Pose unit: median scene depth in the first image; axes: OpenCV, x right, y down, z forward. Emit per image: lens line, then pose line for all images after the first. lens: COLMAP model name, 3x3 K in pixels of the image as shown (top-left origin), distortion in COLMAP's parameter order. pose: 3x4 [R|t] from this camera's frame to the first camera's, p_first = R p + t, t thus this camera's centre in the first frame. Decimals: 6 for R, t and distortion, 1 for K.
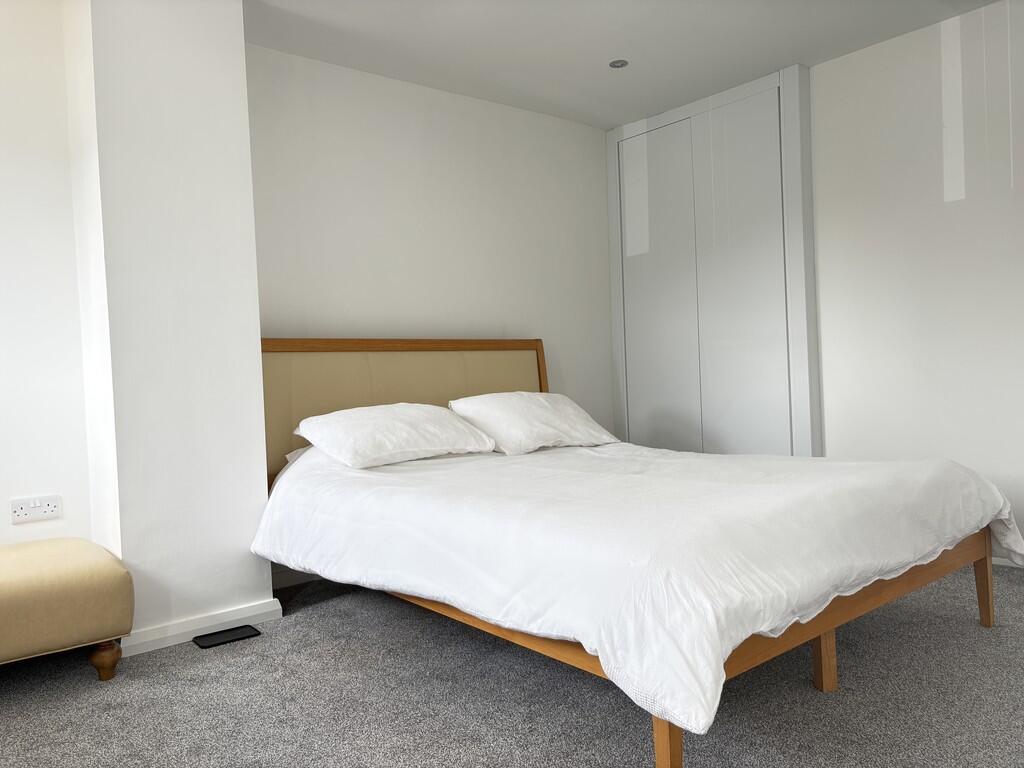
lens RADIAL K [[773.2, 0, 512.5], [0, 773.2, 383.7], [0, 0, 1]] dist [0.047037, -0.037720]
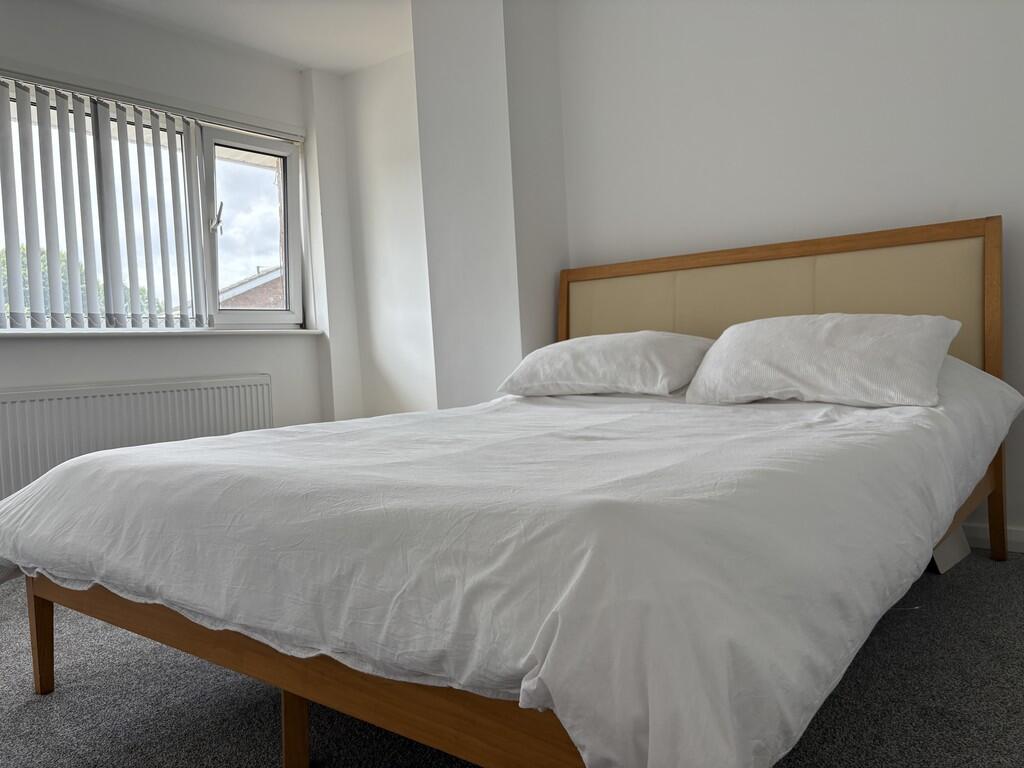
lens RADIAL K [[773.2, 0, 508.6], [0, 773.2, 383.8], [0, 0, 1]] dist [0.047037, -0.037720]
pose [[0.192856, 0.071944, -0.978586, 0.661500], [0.023843, 0.996670, 0.077973, 0.012841], [0.980937, -0.038370, 0.190499, 0.679248]]
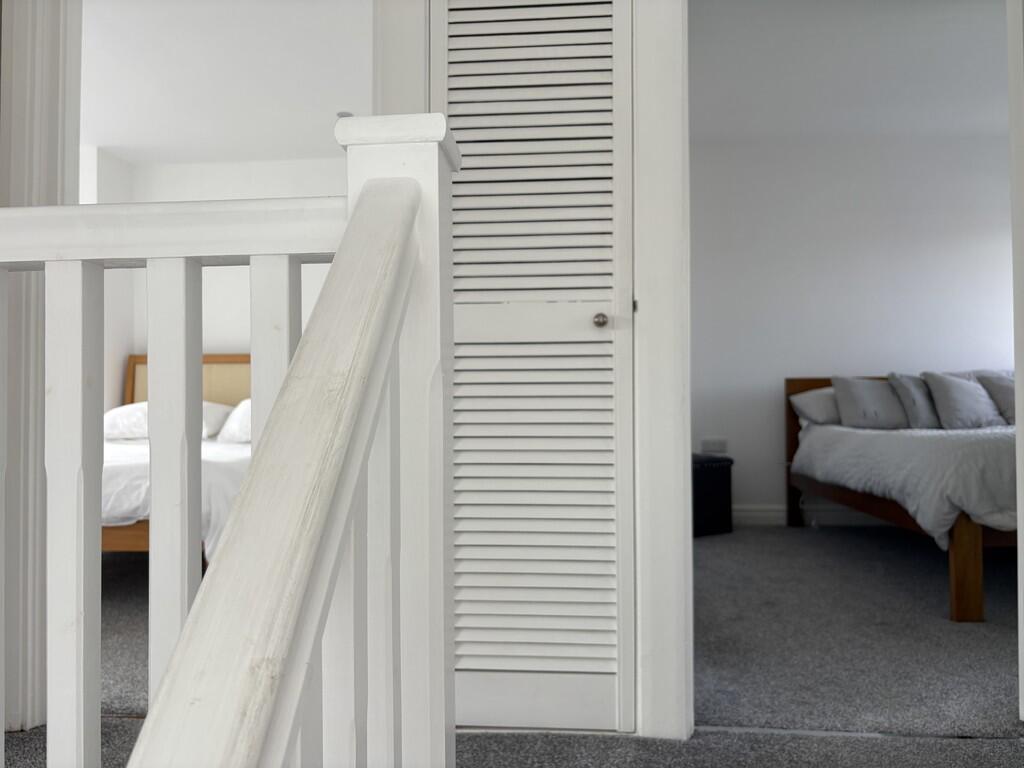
lens RADIAL K [[773.2, 0, 507.4], [0, 773.2, 388.4], [0, 0, 1]] dist [0.047037, -0.037720]
pose [[0.709173, 0.020275, -0.704743, 1.247247], [-0.036660, 0.999295, -0.008141, -0.006296], [0.704081, 0.031610, 0.709416, 0.394842]]
